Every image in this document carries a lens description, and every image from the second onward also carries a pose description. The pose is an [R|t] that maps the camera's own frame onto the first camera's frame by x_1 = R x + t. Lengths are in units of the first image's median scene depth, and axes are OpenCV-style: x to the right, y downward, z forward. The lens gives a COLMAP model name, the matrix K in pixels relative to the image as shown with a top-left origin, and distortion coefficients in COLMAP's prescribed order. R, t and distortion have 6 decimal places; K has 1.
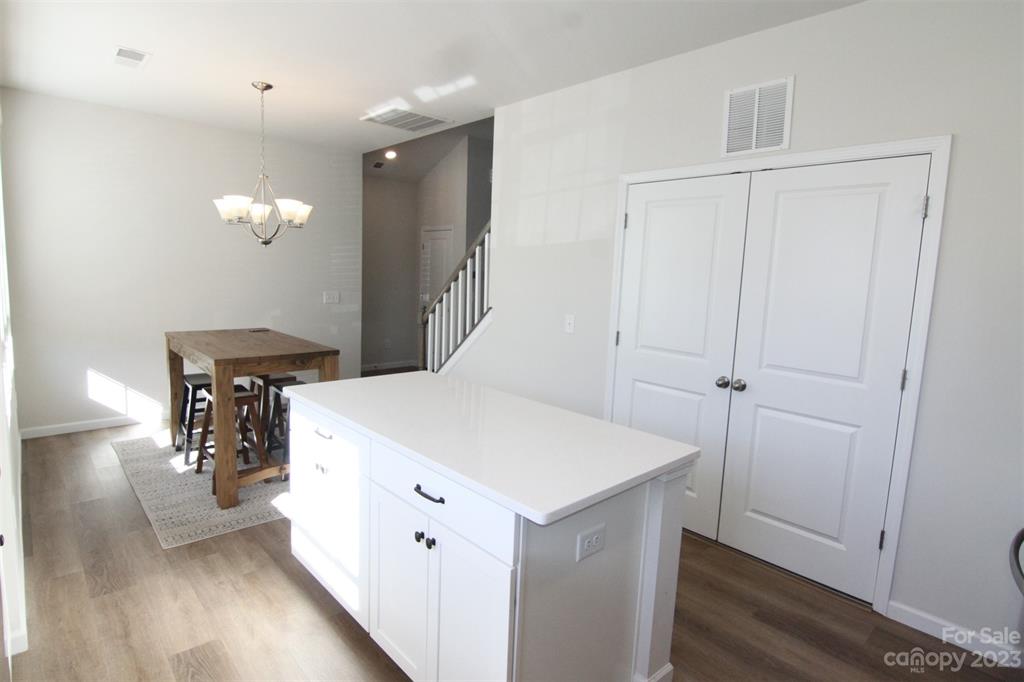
lens RADIAL K [[527.4, 0, 514.5], [0, 527.4, 337.5], [0, 0, 1]] dist [-0.003668, -0.012356]
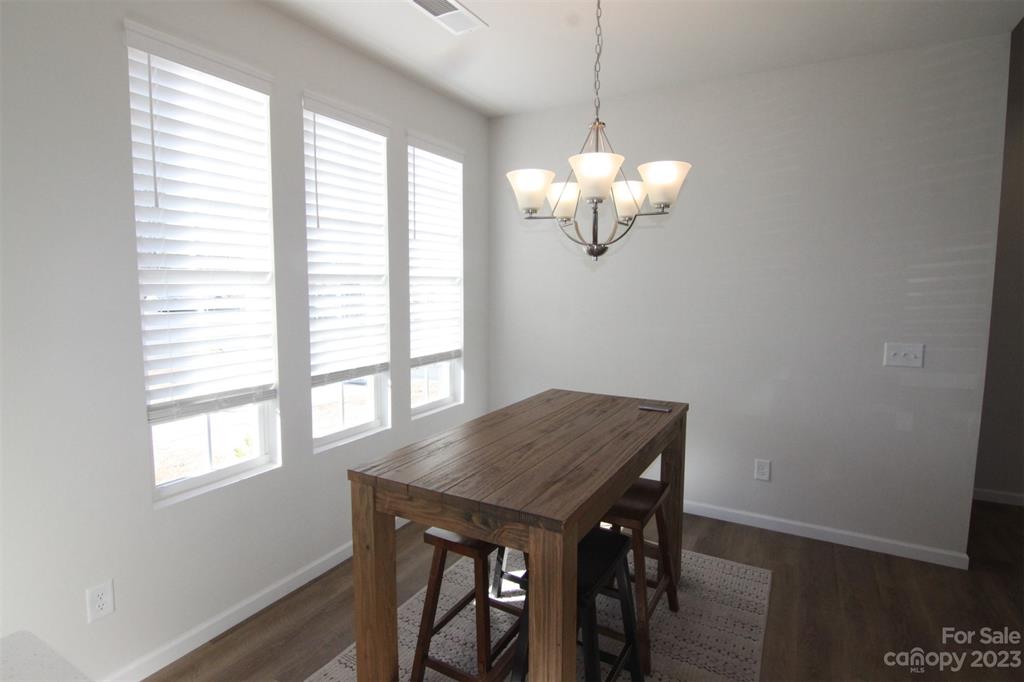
lens RADIAL K [[527.4, 0, 514.6], [0, 527.4, 336.3], [0, 0, 1]] dist [-0.003668, -0.012356]
pose [[0.311330, 0.061987, -0.948278, 0.001494], [-0.109189, 0.993595, 0.029101, -0.098911], [0.944008, 0.094482, 0.316104, 0.731839]]
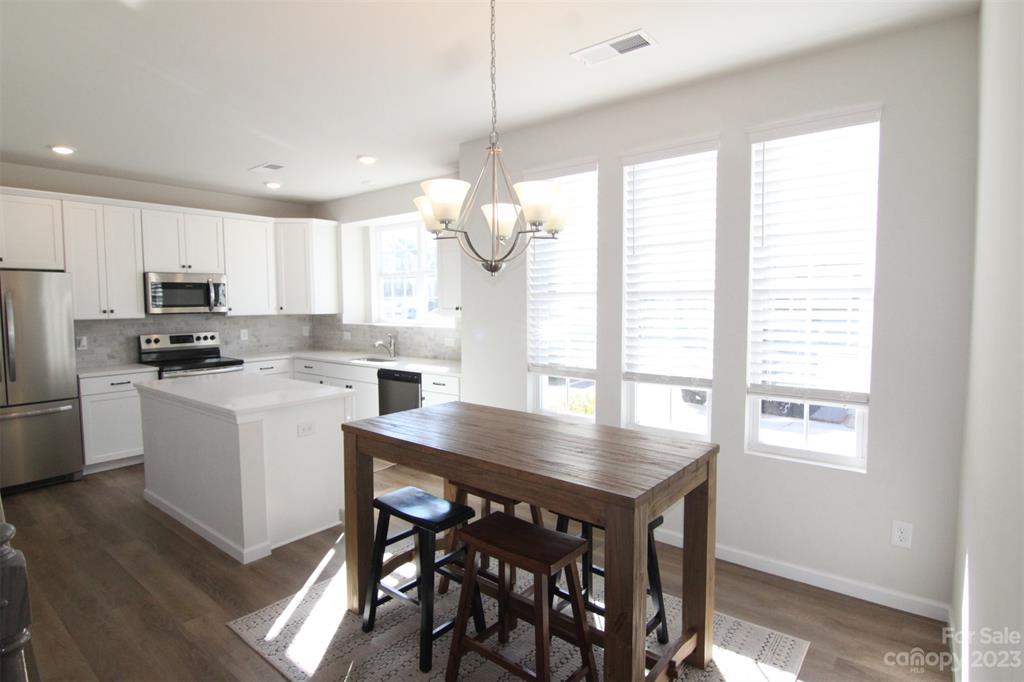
lens RADIAL K [[527.4, 0, 517.3], [0, 527.4, 334.3], [0, 0, 1]] dist [-0.003668, -0.012356]
pose [[-0.988740, -0.026137, -0.147341, -0.445327], [-0.051979, 0.983306, 0.174379, -0.224870], [0.140324, 0.180074, -0.973593, 1.653072]]
